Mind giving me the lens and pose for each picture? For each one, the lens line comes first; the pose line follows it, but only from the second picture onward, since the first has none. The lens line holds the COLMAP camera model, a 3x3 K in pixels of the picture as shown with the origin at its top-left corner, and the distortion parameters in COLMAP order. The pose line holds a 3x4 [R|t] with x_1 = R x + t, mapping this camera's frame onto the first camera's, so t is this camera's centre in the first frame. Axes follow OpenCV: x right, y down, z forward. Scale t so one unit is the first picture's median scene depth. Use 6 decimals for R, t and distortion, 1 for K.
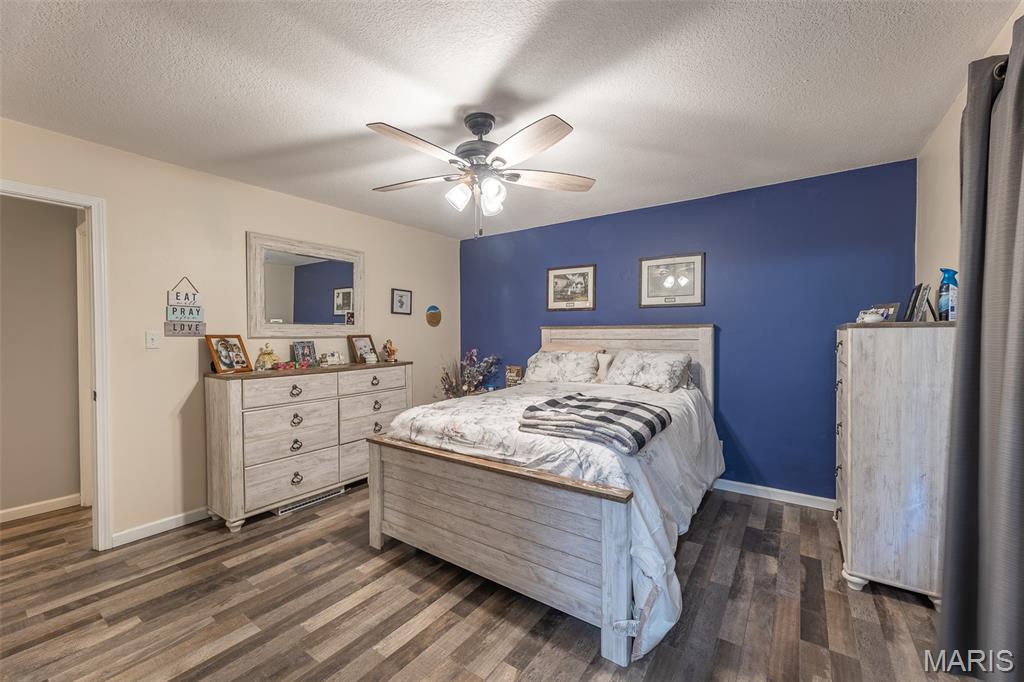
lens RADIAL K [[407.6, 0, 510.5], [0, 407.6, 340.6], [0, 0, 1]] dist [0.000409, 0.000014]
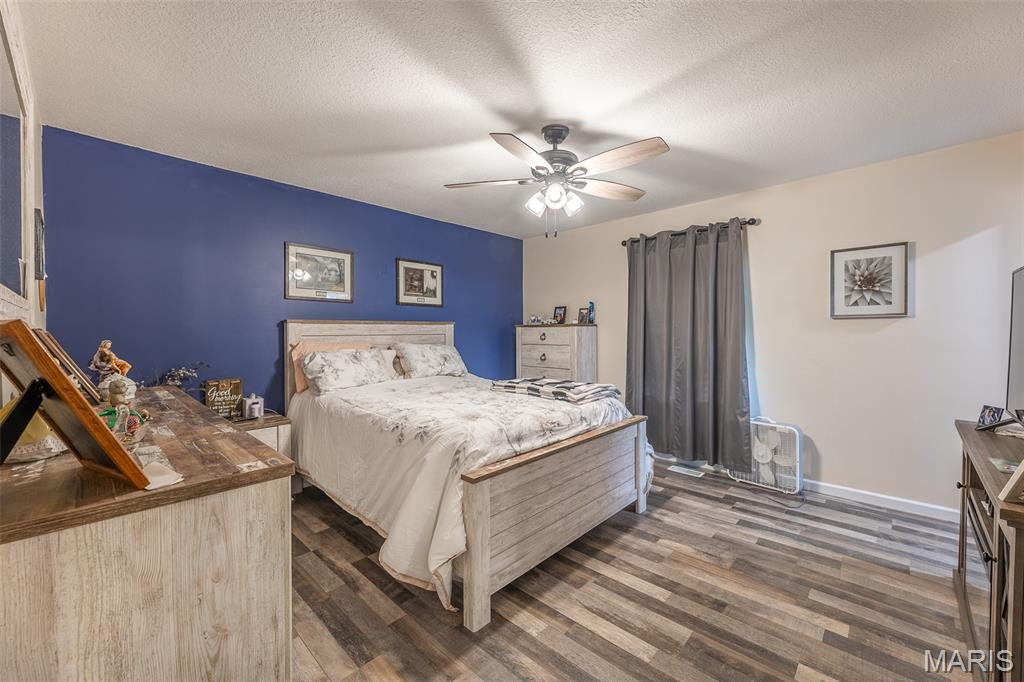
lens RADIAL K [[407.6, 0, 510.4], [0, 407.6, 338.1], [0, 0, 1]] dist [0.000409, 0.000014]
pose [[0.143737, -0.016465, 0.989479, -1.166568], [0.019337, 0.999717, 0.013827, -0.005434], [-0.989427, 0.017146, 0.144015, 0.960368]]
